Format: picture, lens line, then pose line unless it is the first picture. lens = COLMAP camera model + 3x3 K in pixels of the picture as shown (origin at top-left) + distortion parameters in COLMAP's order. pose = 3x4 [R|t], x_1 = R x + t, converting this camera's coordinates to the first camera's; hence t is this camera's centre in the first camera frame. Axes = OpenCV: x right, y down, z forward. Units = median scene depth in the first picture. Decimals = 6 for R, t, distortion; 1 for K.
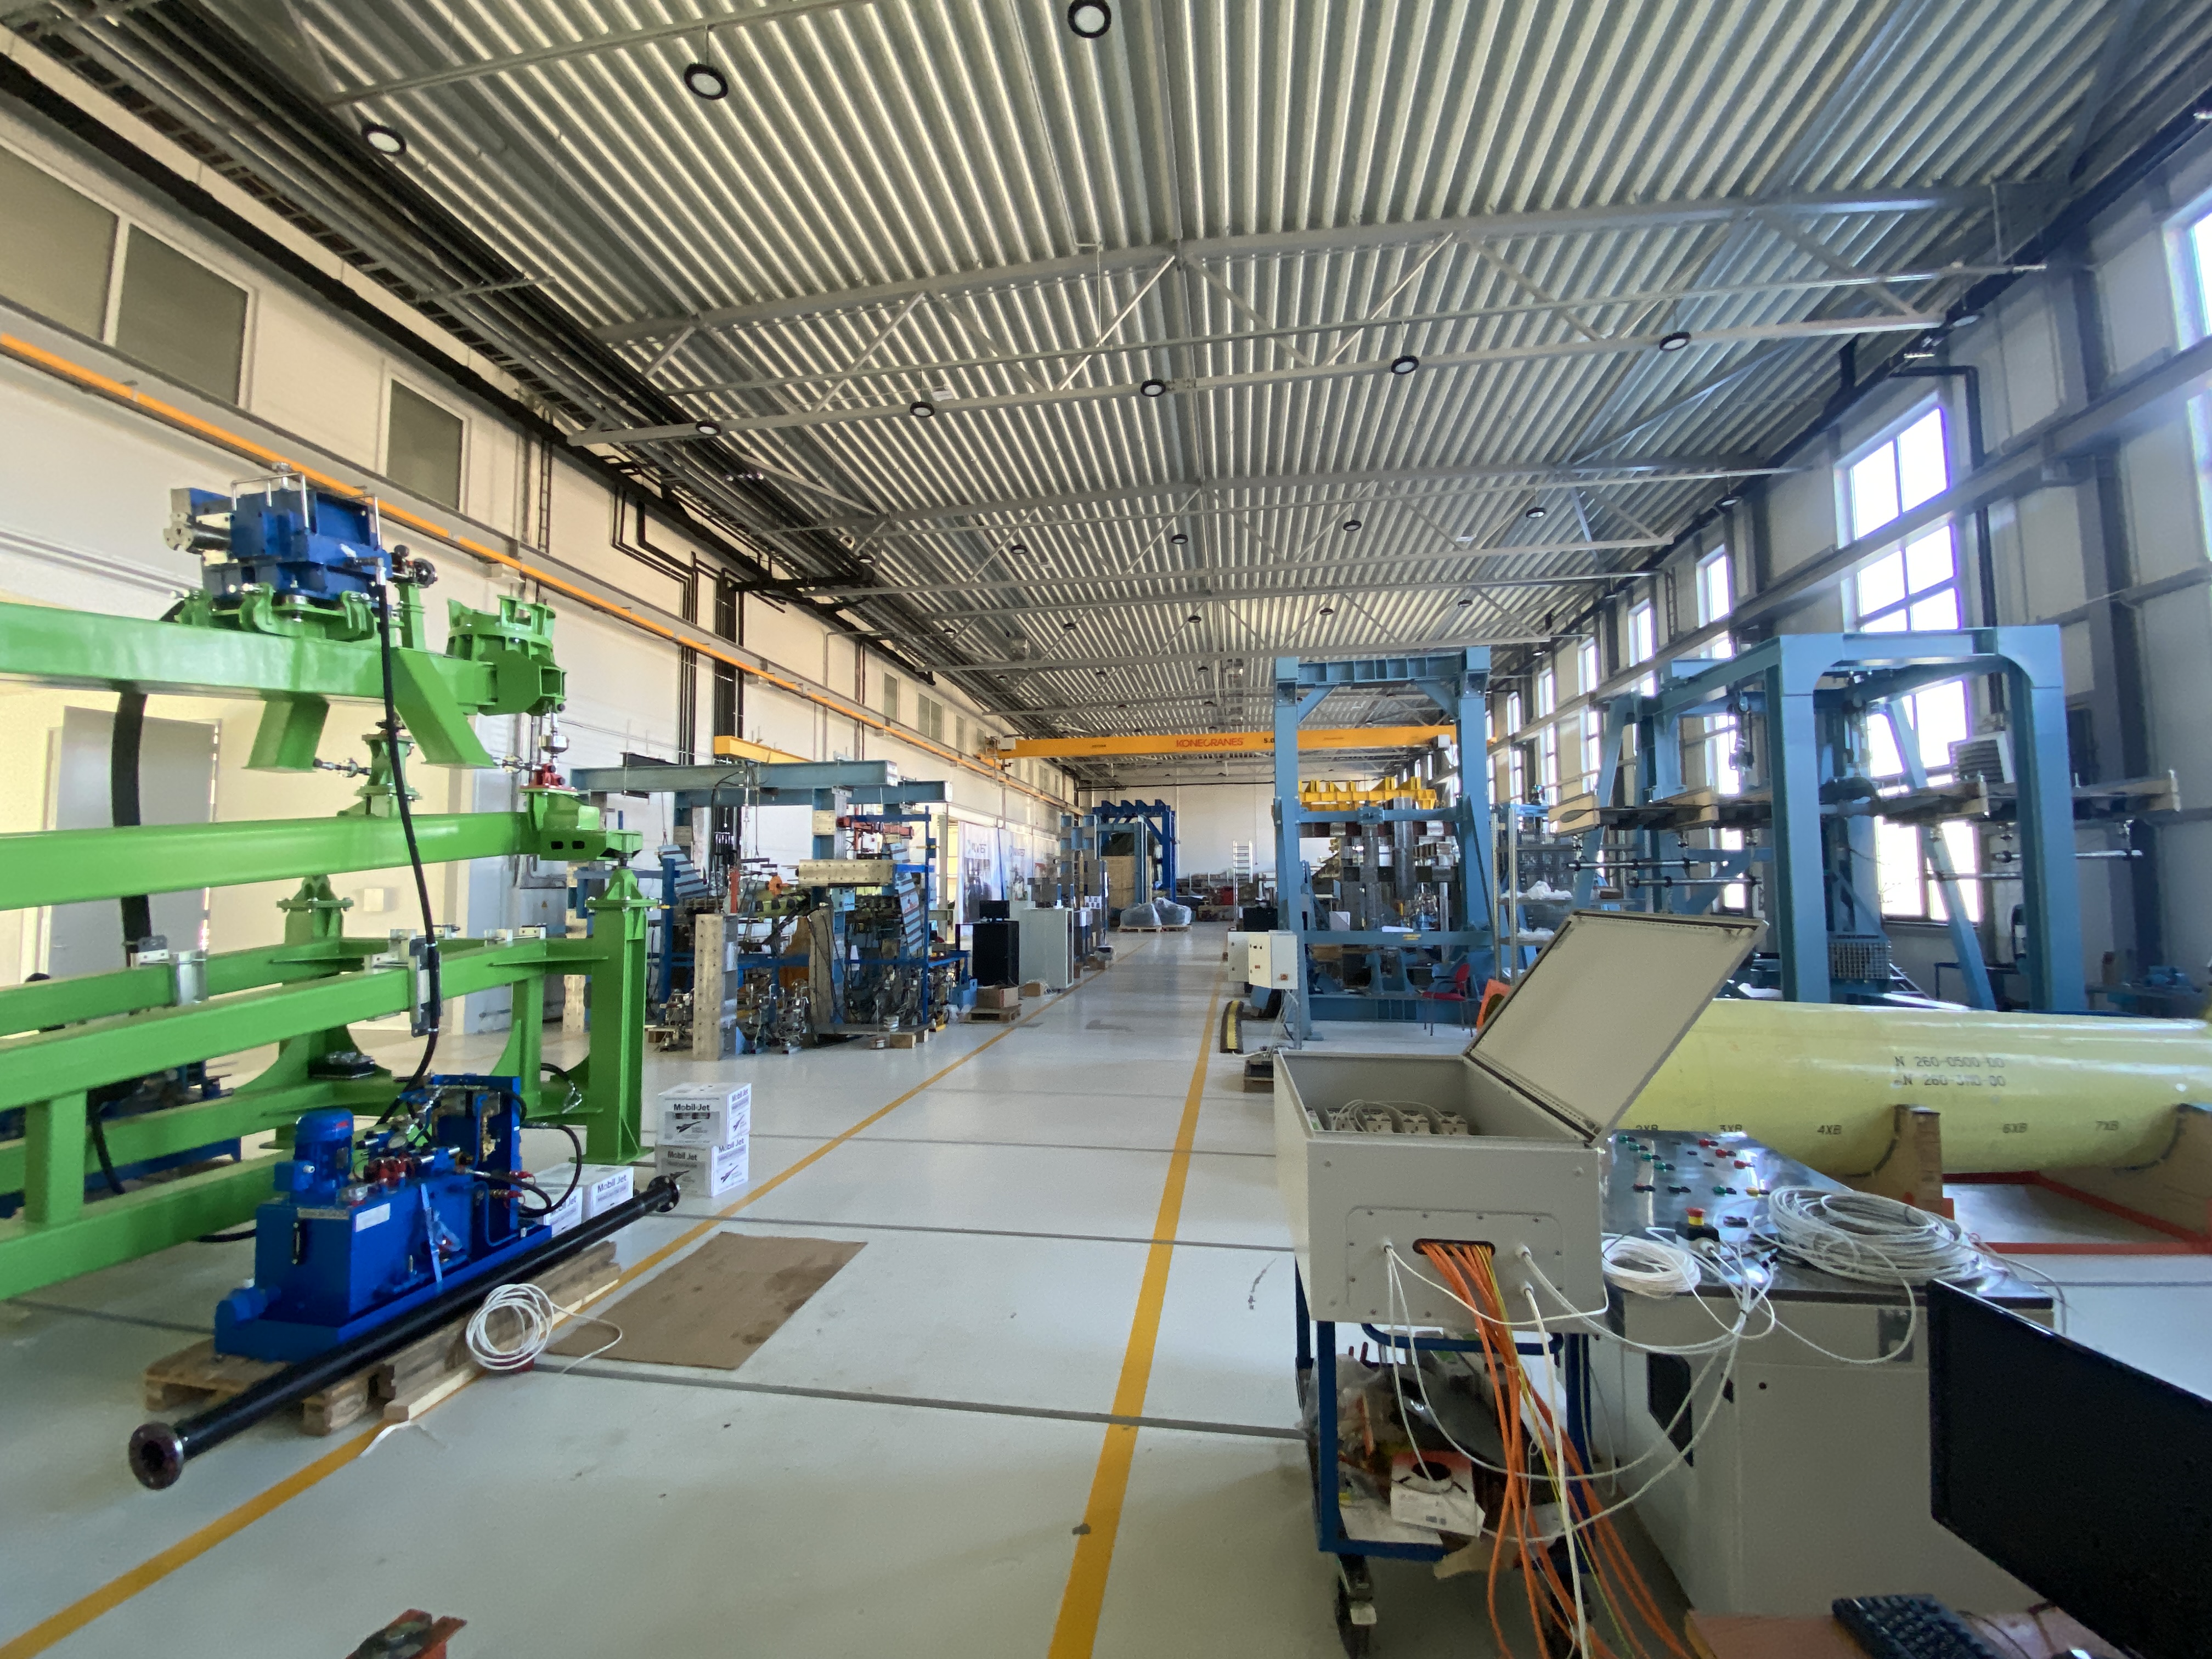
lens RADIAL K [[899.2, 0, 1104.7], [0, 899.2, 836.7], [0, 0, 1]] dist [-0.002178, -0.000055]
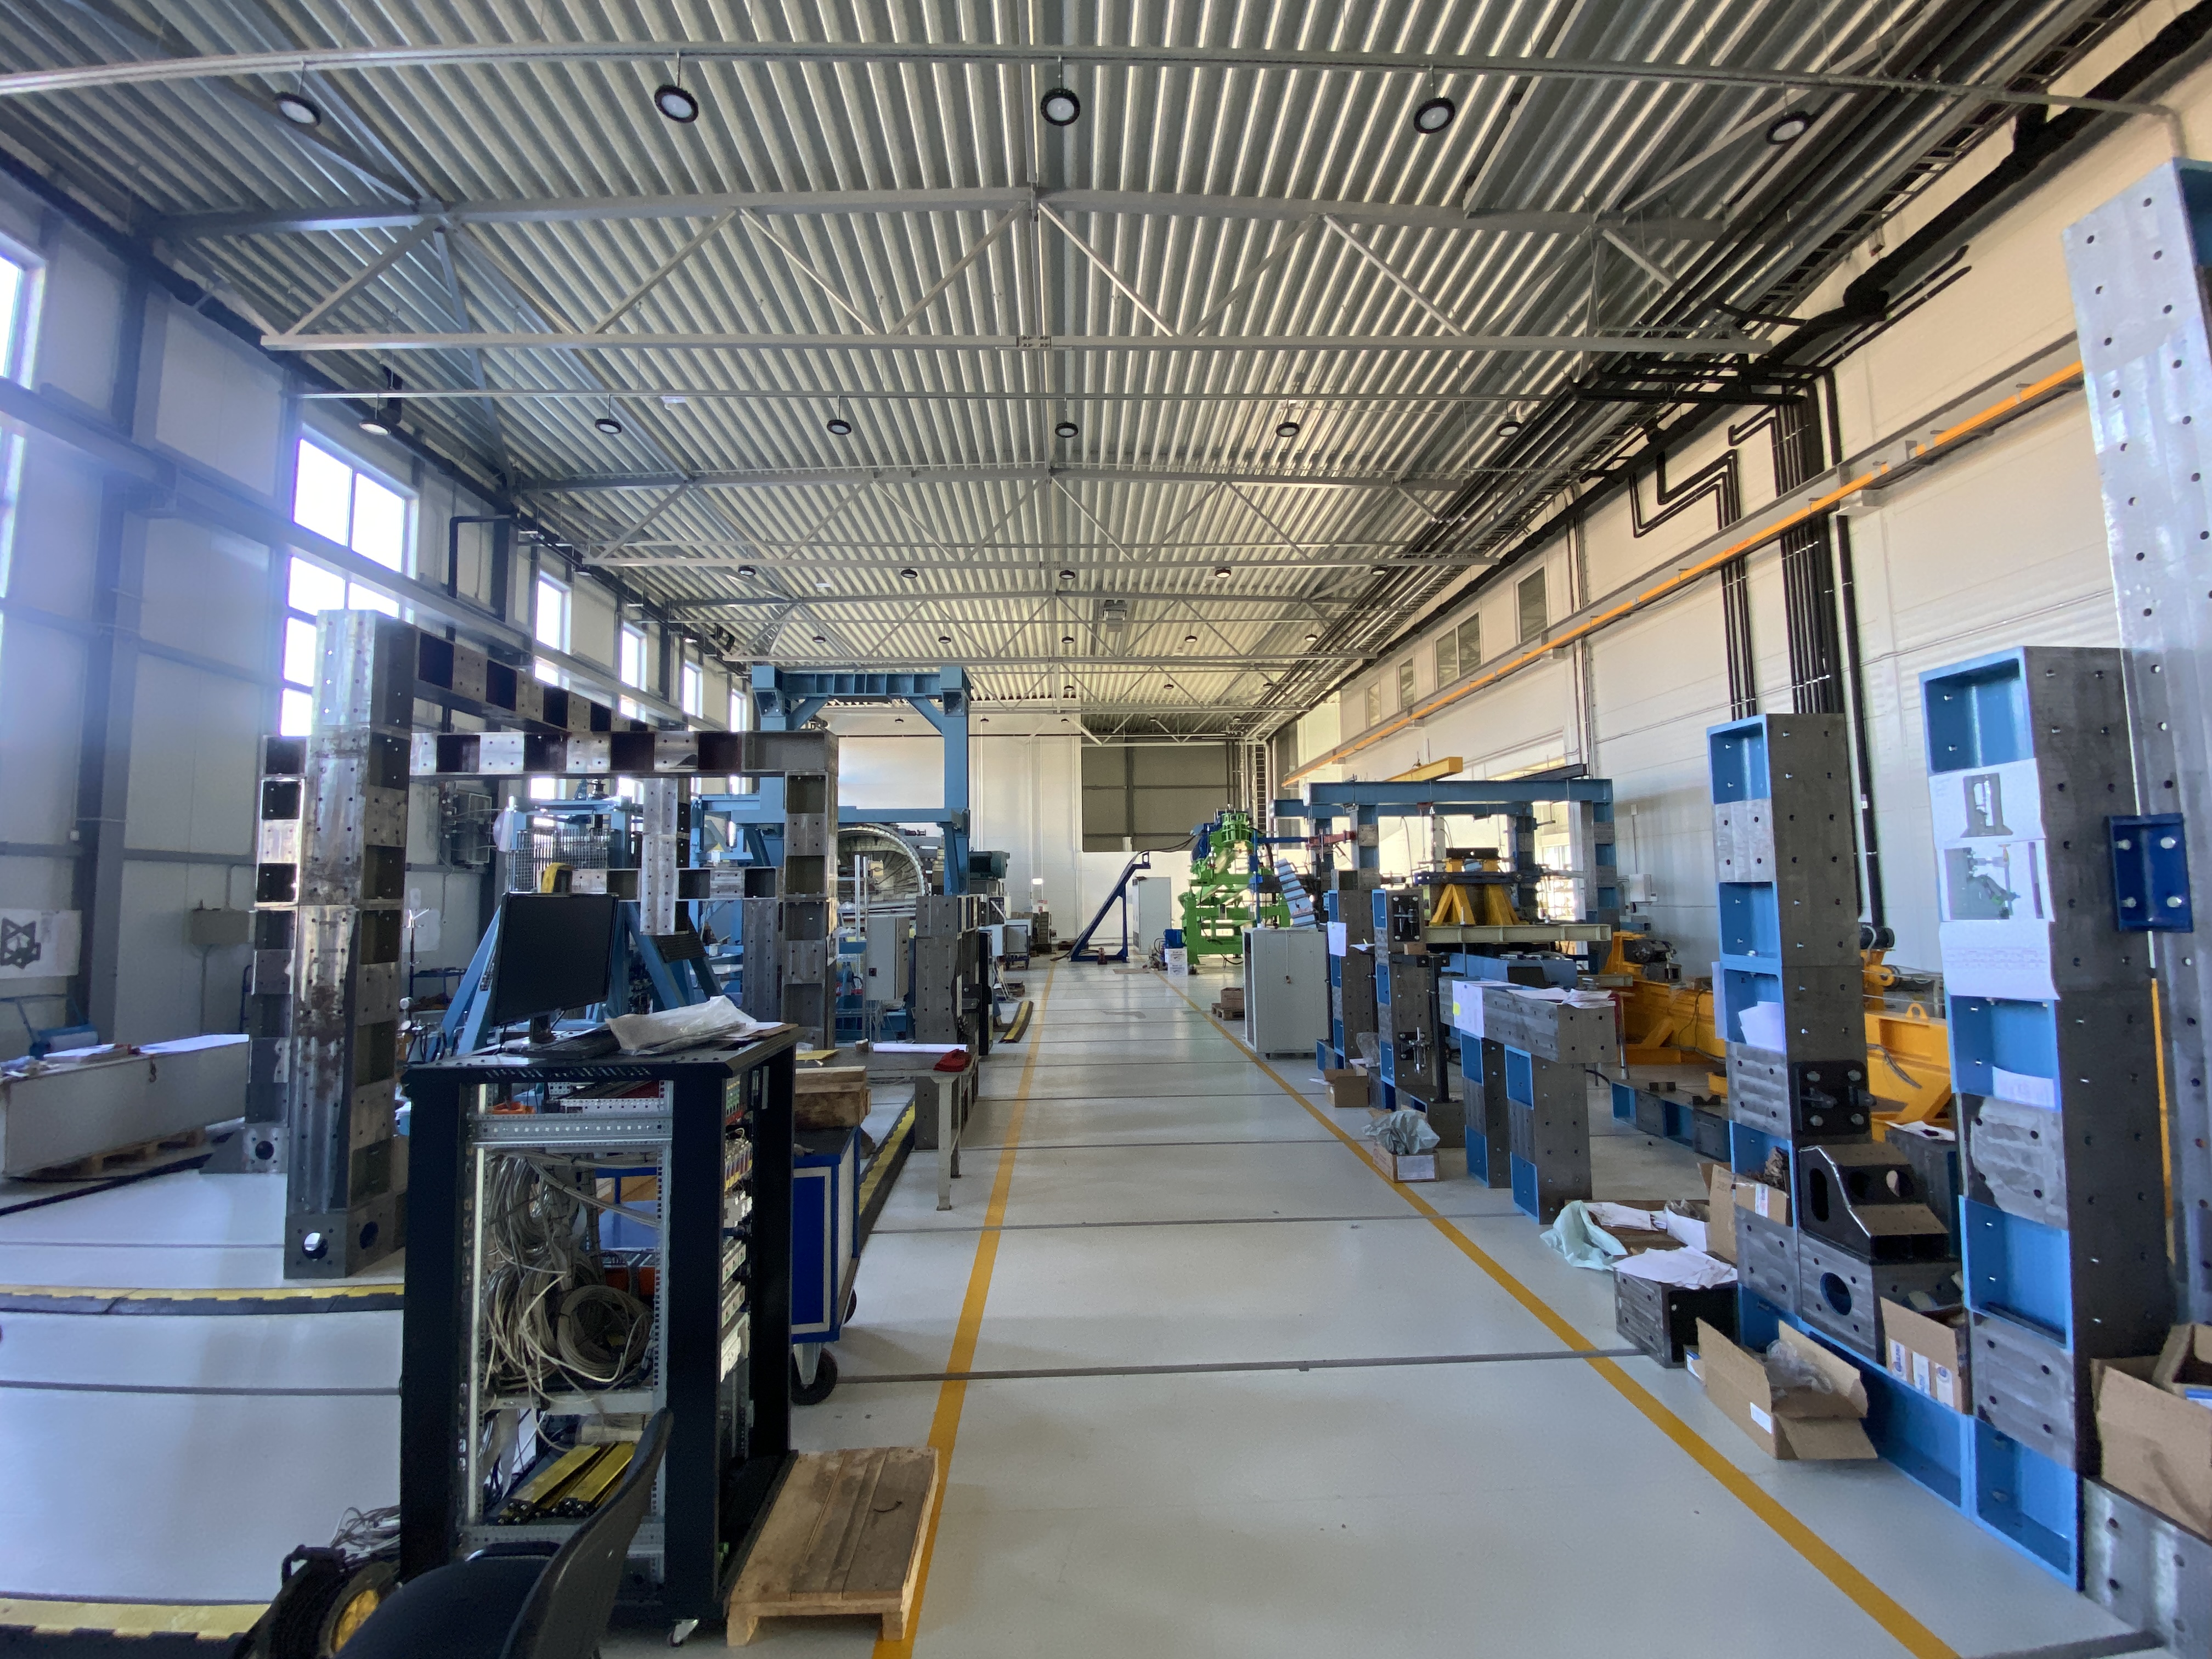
lens RADIAL K [[899.2, 0, 1107.5], [0, 899.2, 835.2], [0, 0, 1]] dist [-0.002178, -0.000055]
pose [[-0.975220, 0.003571, -0.221211, 0.200988], [0.033684, 0.990609, -0.132508, 0.093401], [0.218660, -0.136675, -0.966182, 1.552069]]
